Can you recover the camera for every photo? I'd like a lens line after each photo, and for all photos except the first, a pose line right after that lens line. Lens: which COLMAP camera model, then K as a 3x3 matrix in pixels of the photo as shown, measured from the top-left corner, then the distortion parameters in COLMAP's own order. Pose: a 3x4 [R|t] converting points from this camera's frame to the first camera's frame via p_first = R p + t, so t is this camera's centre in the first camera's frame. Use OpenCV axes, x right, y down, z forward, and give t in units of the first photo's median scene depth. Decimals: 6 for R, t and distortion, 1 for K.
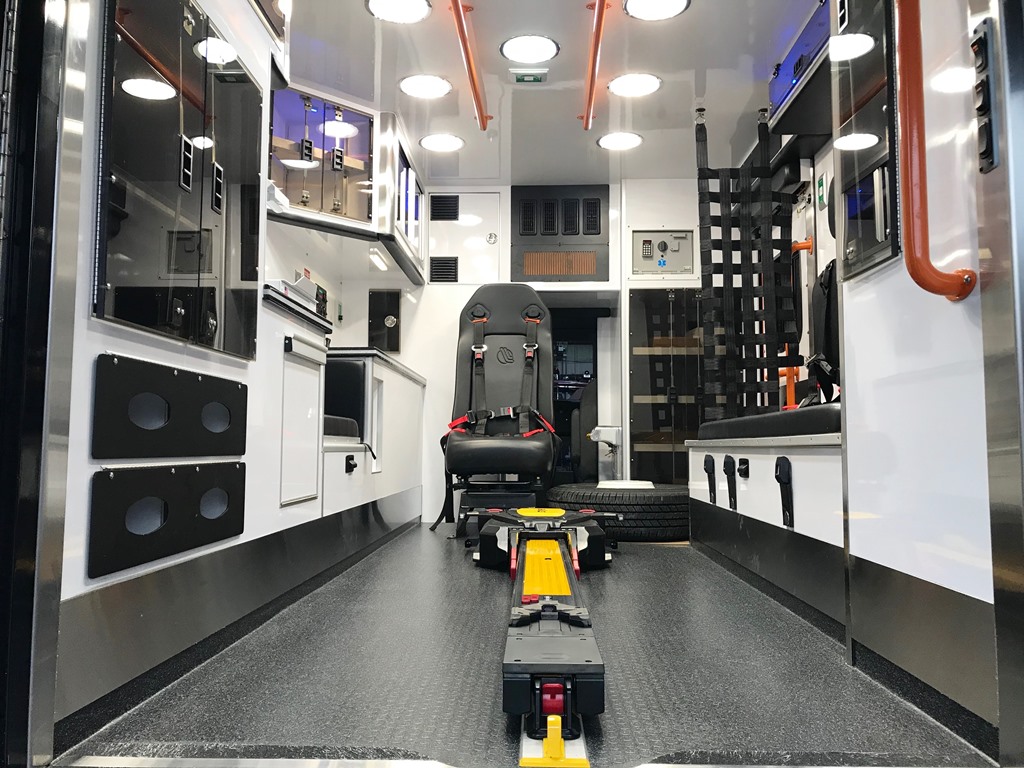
lens RADIAL K [[838.8, 0, 510.6], [0, 838.8, 380.5], [0, 0, 1]] dist [0.045362, -0.061737]
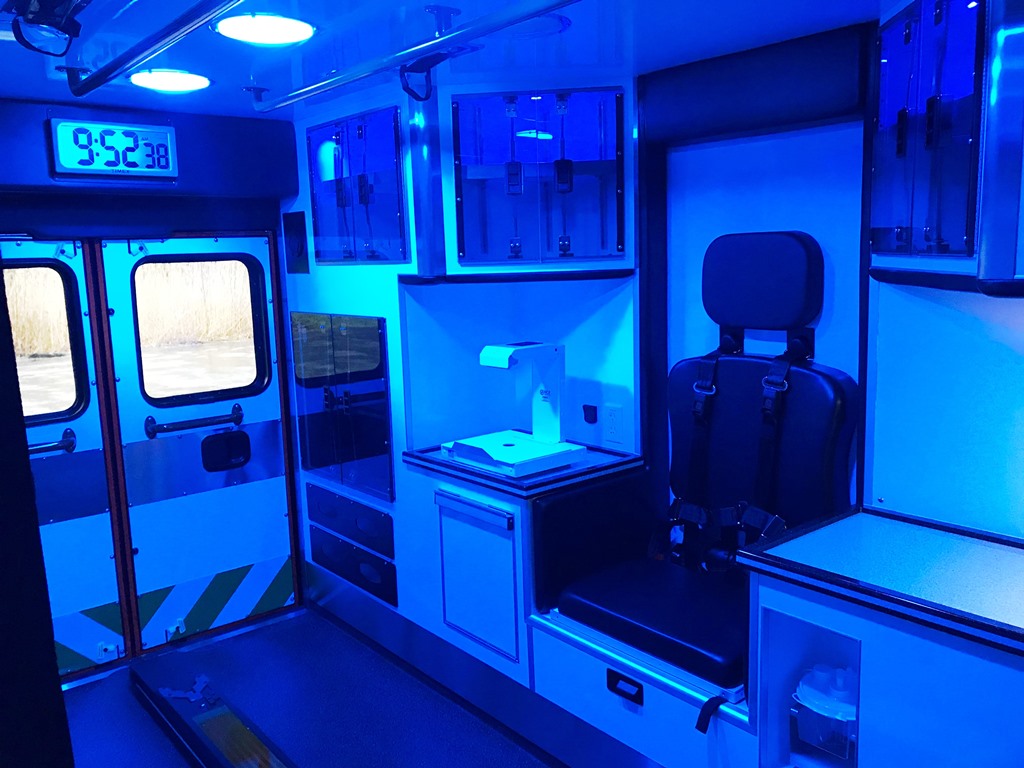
lens RADIAL K [[838.8, 0, 516.0], [0, 838.8, 381.8], [0, 0, 1]] dist [0.045362, -0.061737]
pose [[-0.742892, 0.129884, -0.656690, 0.262203], [0.084539, 0.991345, 0.100437, -0.198377], [0.664052, 0.019098, -0.747442, 1.221010]]
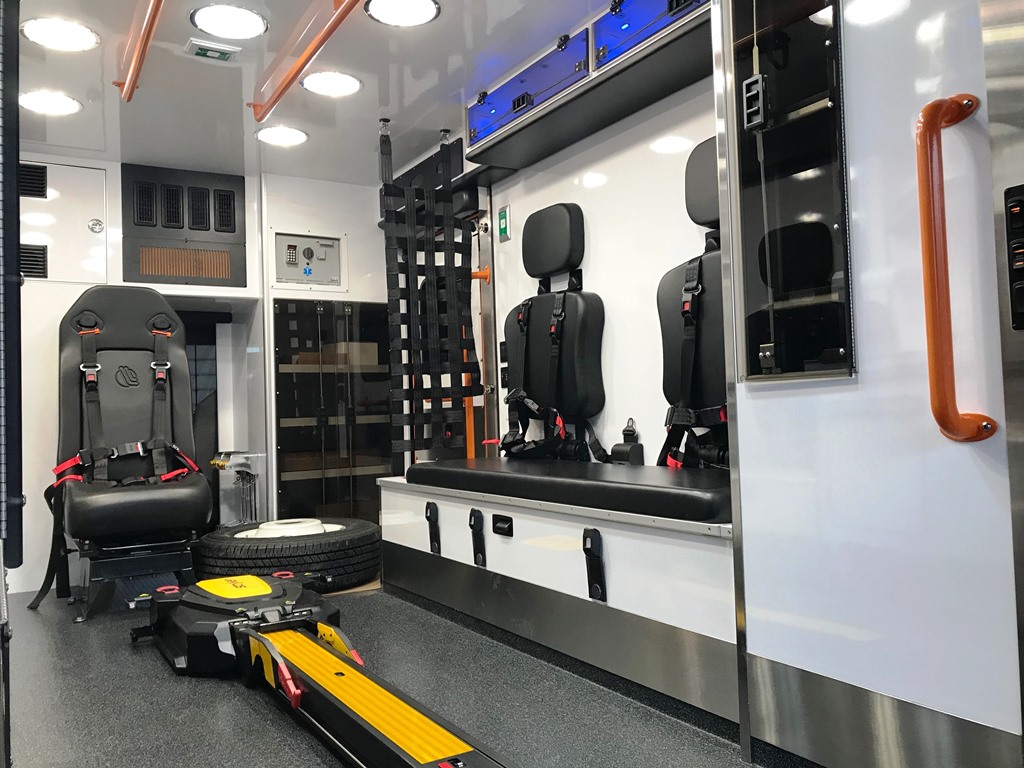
lens RADIAL K [[838.8, 0, 511.4], [0, 838.8, 374.4], [0, 0, 1]] dist [0.045362, -0.061737]
pose [[0.838562, -0.007281, 0.544758, -0.178764], [-0.006952, 0.999686, 0.024062, -0.069718], [-0.544762, -0.023965, 0.838248, 0.151257]]
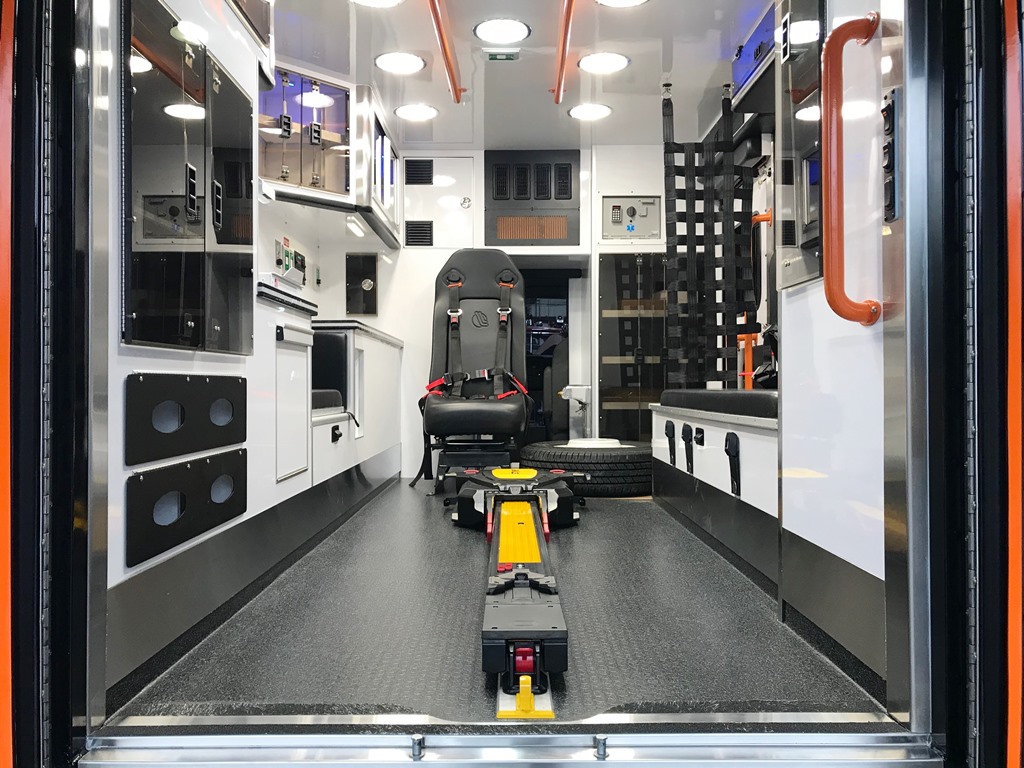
lens RADIAL K [[838.8, 0, 513.0], [0, 838.8, 381.8], [0, 0, 1]] dist [0.045362, -0.061737]
pose [[0.999400, -0.005801, 0.034150, -0.001493], [0.003280, 0.997294, 0.073441, -0.036757], [-0.034484, -0.073285, 0.996715, -0.056559]]
